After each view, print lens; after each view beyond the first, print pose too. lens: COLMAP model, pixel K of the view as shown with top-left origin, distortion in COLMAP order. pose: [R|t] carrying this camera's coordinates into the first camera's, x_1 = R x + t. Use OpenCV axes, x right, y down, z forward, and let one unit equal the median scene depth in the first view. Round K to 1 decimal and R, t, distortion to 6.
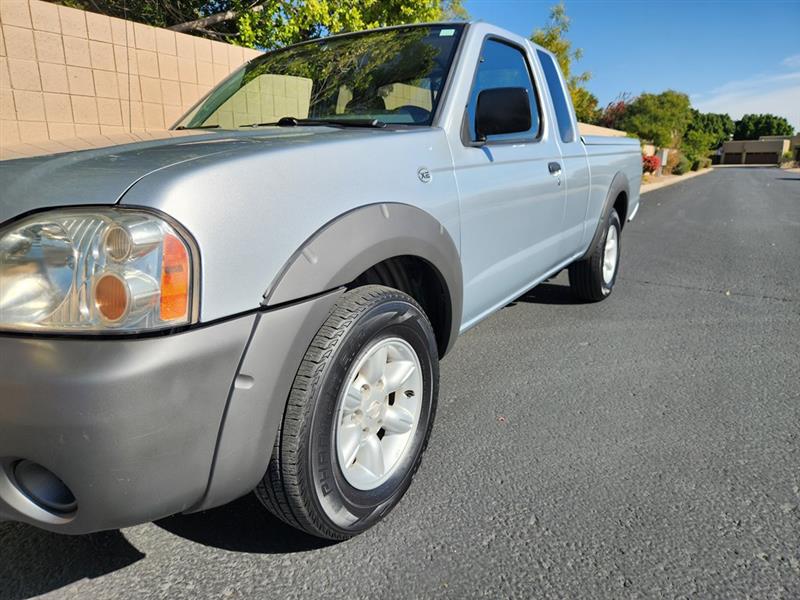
lens RADIAL K [[534.9, 0, 401.8], [0, 534.9, 296.6], [0, 0, 1]] dist [0.066296, -0.058203]
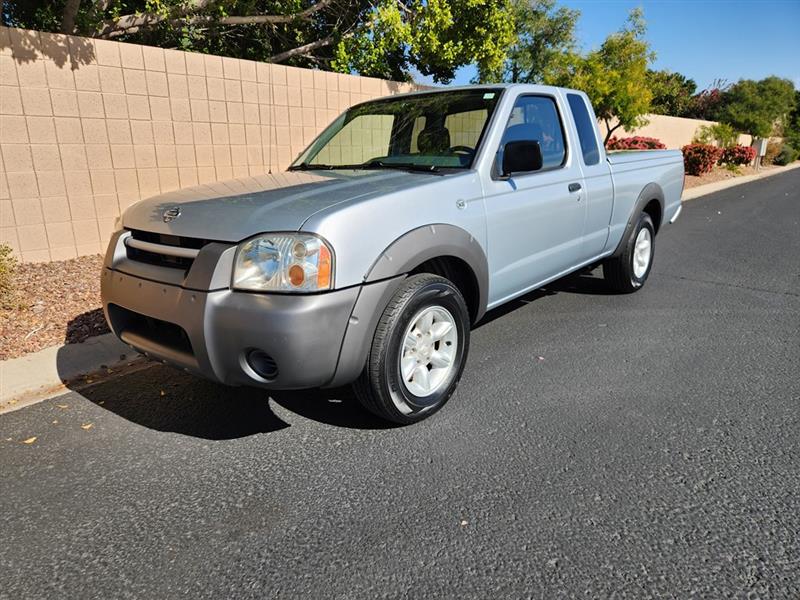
lens RADIAL K [[535.4, 0, 400.0], [0, 535.4, 300.0], [0, 0, 1]] dist [0.058796, -0.052231]
pose [[0.988851, 0.031175, -0.145606, 0.099003], [-0.027652, 0.999275, 0.026155, 0.017666], [0.146316, -0.021837, 0.988997, -0.572314]]
